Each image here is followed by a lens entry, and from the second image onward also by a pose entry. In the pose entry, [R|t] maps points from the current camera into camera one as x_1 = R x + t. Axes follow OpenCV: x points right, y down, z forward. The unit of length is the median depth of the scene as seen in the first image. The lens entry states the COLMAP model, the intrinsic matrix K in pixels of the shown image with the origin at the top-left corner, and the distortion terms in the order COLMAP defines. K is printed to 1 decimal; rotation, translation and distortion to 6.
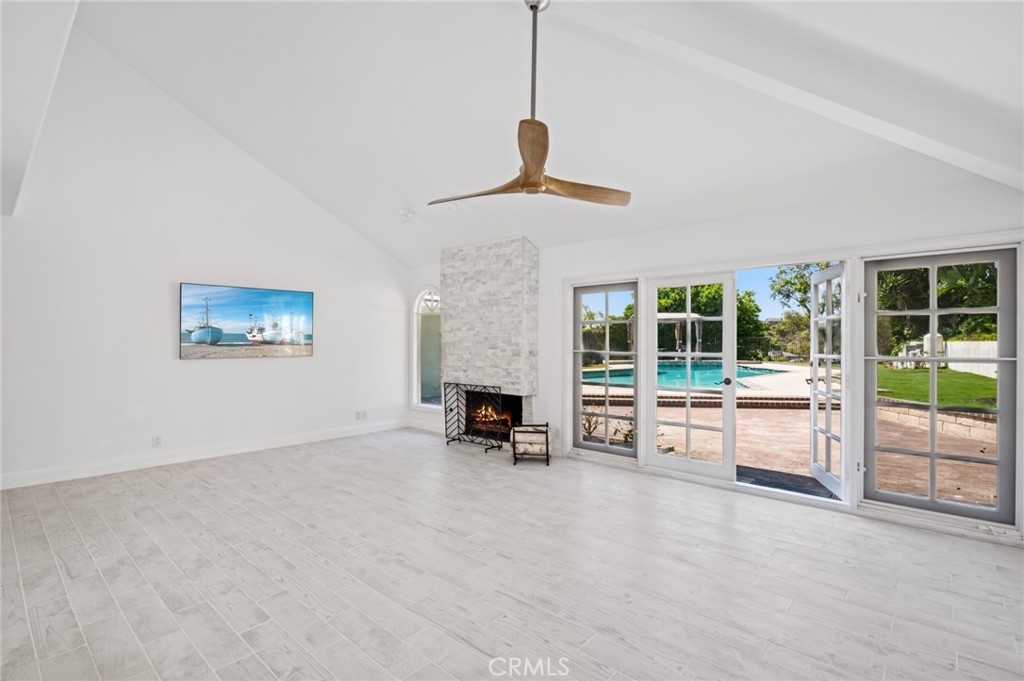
lens RADIAL K [[465.9, 0, 525.4], [0, 465.9, 343.0], [0, 0, 1]] dist [-0.001128, 0.000013]
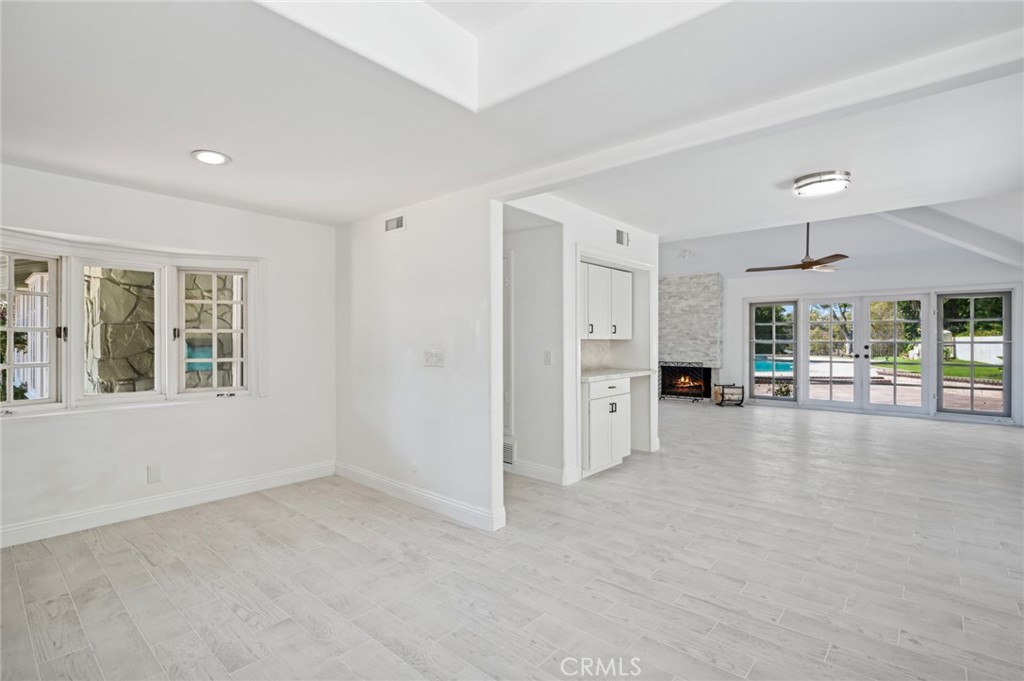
lens RADIAL K [[479.3, 0, 512.0], [0, 479.3, 340.5], [0, 0, 1]] dist [-0.002547, -0.000241]
pose [[0.999998, -0.001149, 0.001512, -0.862675], [0.001151, 0.999999, -0.001043, 0.018440], [-0.001511, 0.001045, 0.999998, -0.826894]]
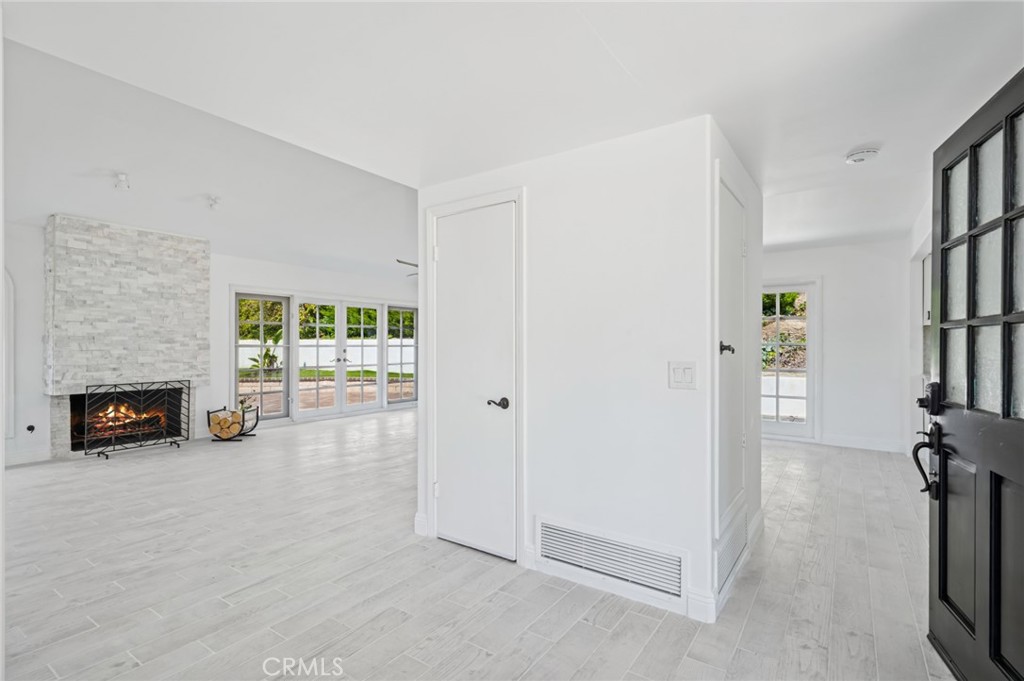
lens RADIAL K [[483.7, 0, 512.0], [0, 483.7, 340.5], [0, 0, 1]] dist [0.012193, -0.000195]
pose [[-0.093990, 0.007282, 0.995547, -1.398702], [-0.000381, 0.999973, -0.007350, 0.016969], [-0.995573, -0.001070, -0.093984, 0.460083]]
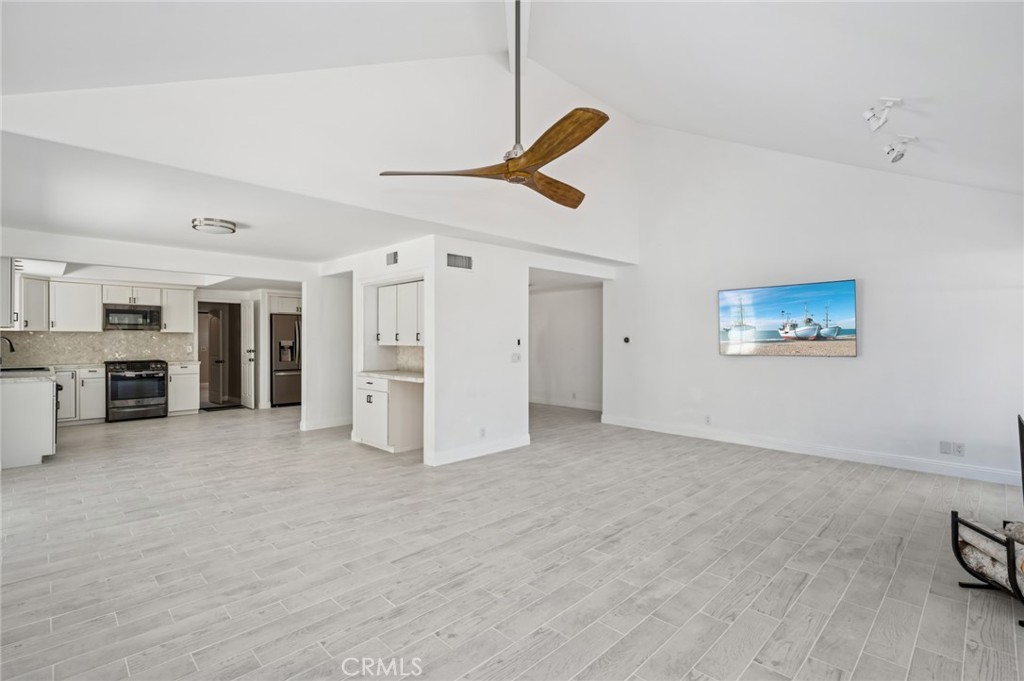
lens RADIAL K [[486.2, 0, 509.9], [0, 486.2, 339.3], [0, 0, 1]] dist [0.005981, 0.000367]
pose [[-0.082772, -0.004131, -0.996560, 0.562270], [-0.000666, 0.999991, -0.004090, 0.004033], [0.996568, 0.000325, -0.082774, 0.605357]]
